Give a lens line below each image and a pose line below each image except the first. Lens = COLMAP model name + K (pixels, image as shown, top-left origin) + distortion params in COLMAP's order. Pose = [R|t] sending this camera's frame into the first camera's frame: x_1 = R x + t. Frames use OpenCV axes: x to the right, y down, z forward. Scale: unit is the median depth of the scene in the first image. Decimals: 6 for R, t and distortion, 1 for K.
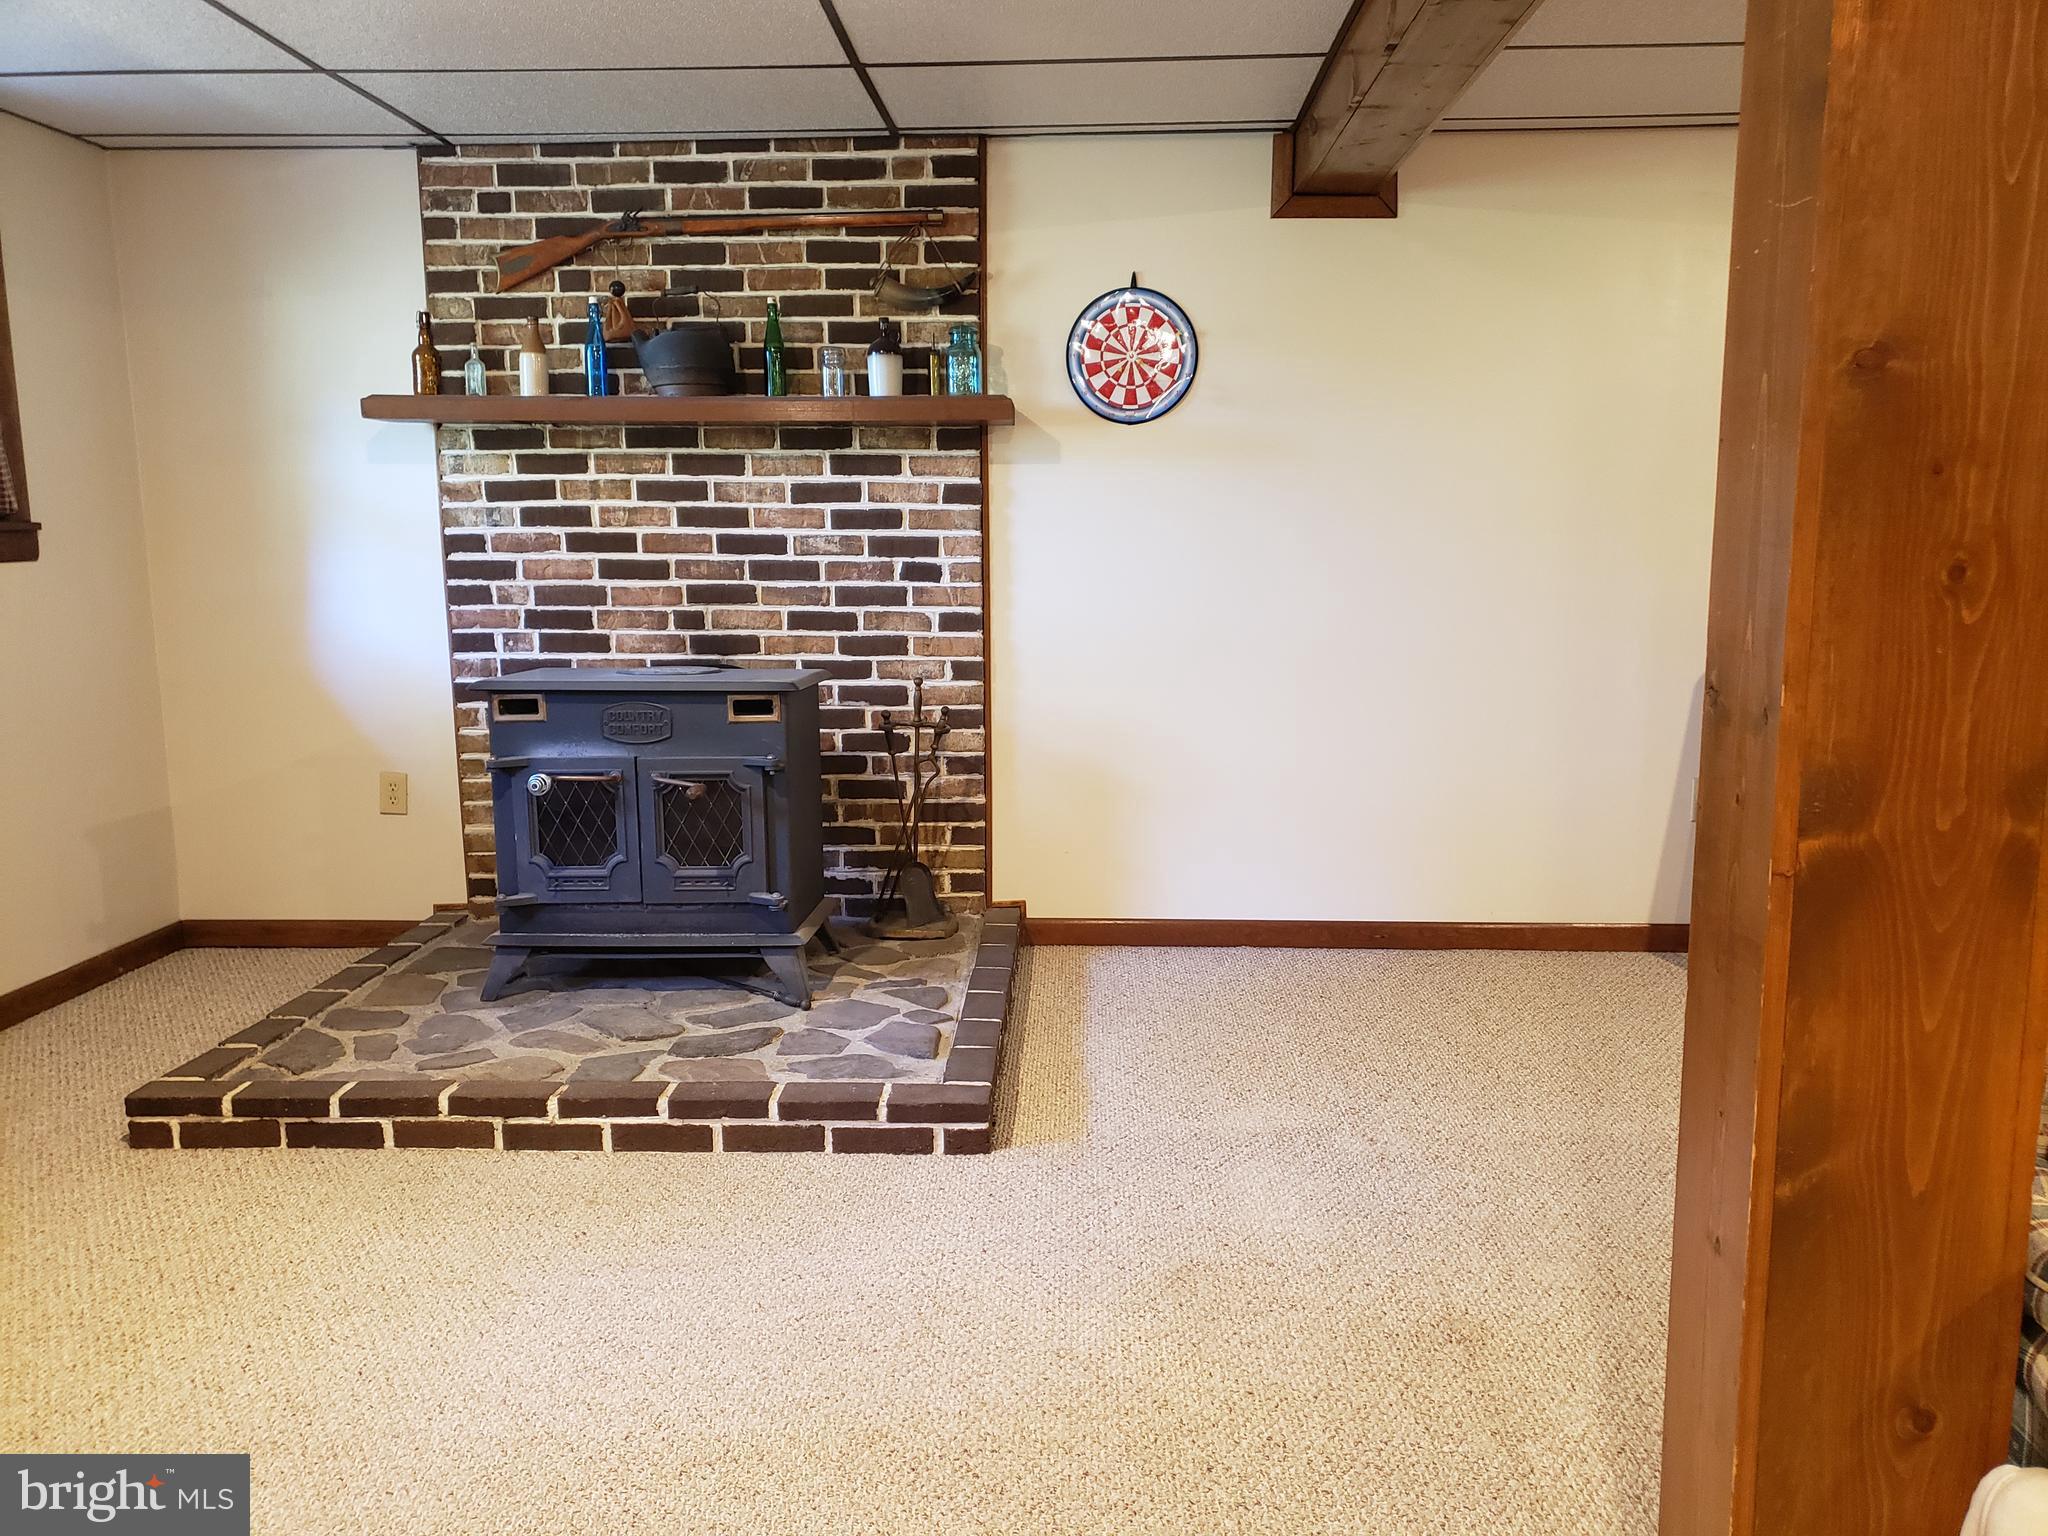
lens RADIAL K [[1623.8, 0, 1017.2], [0, 1623.8, 775.7], [0, 0, 1]] dist [0.113246, -0.128952]
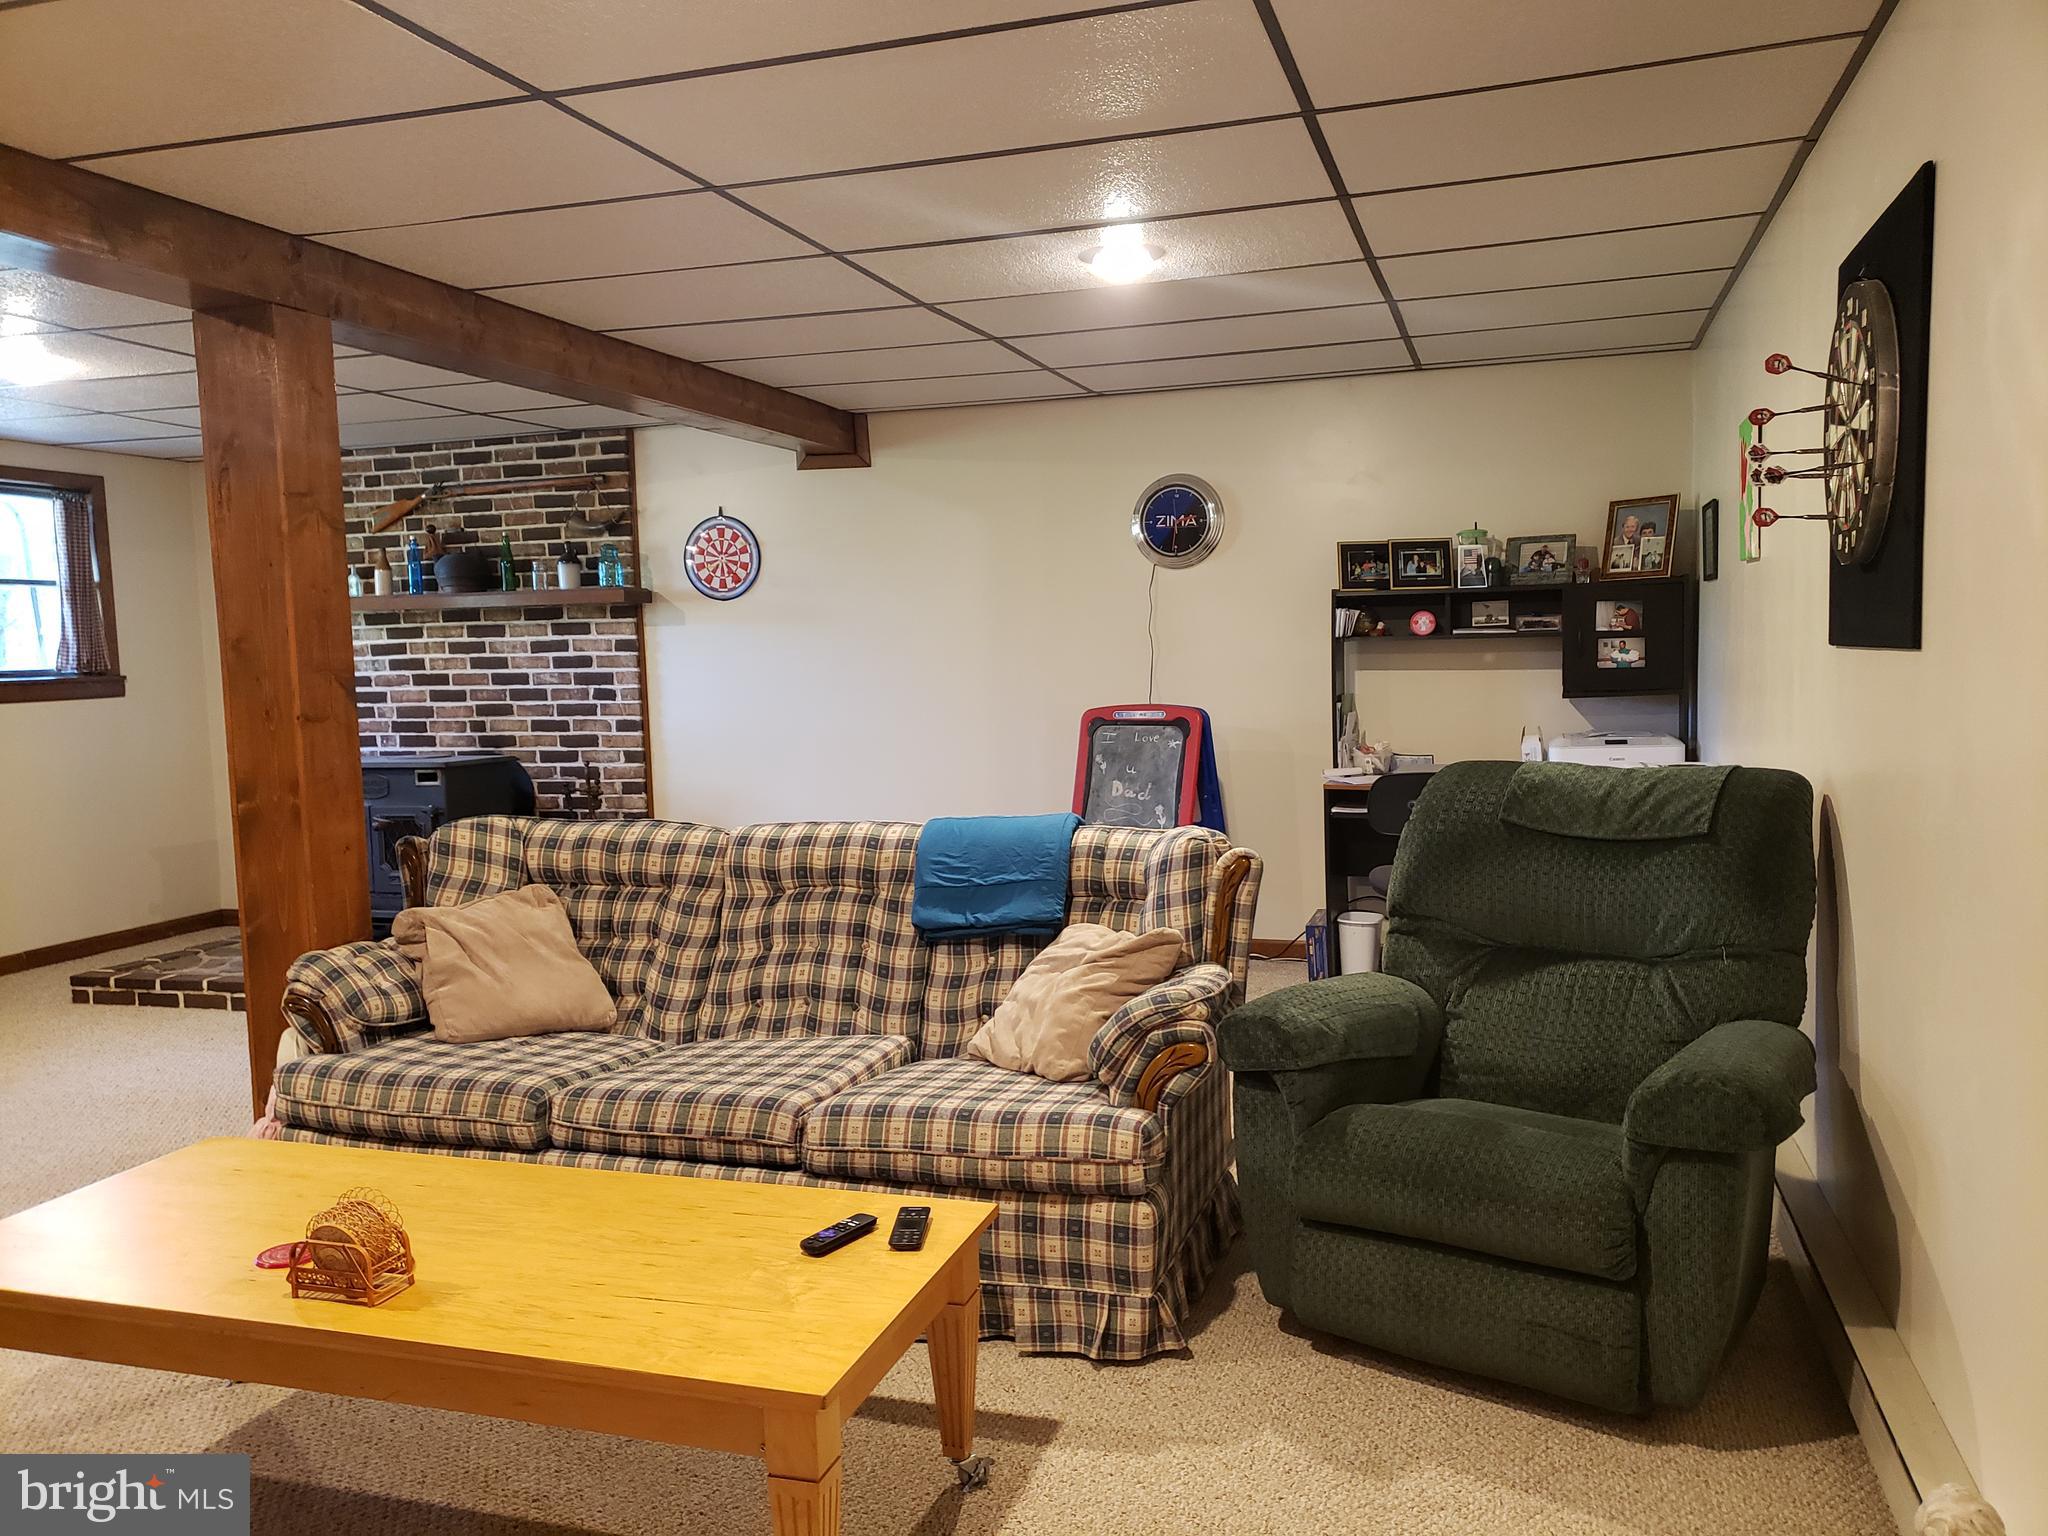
lens RADIAL K [[1592.6, 0, 1021.9], [0, 1592.6, 796.0], [0, 0, 1]] dist [0.074534, -0.074985]
pose [[0.968478, 0.001435, -0.249096, 0.726628], [-0.012984, 0.998915, -0.044725, 0.038319], [0.248762, 0.046549, 0.967445, -0.405090]]
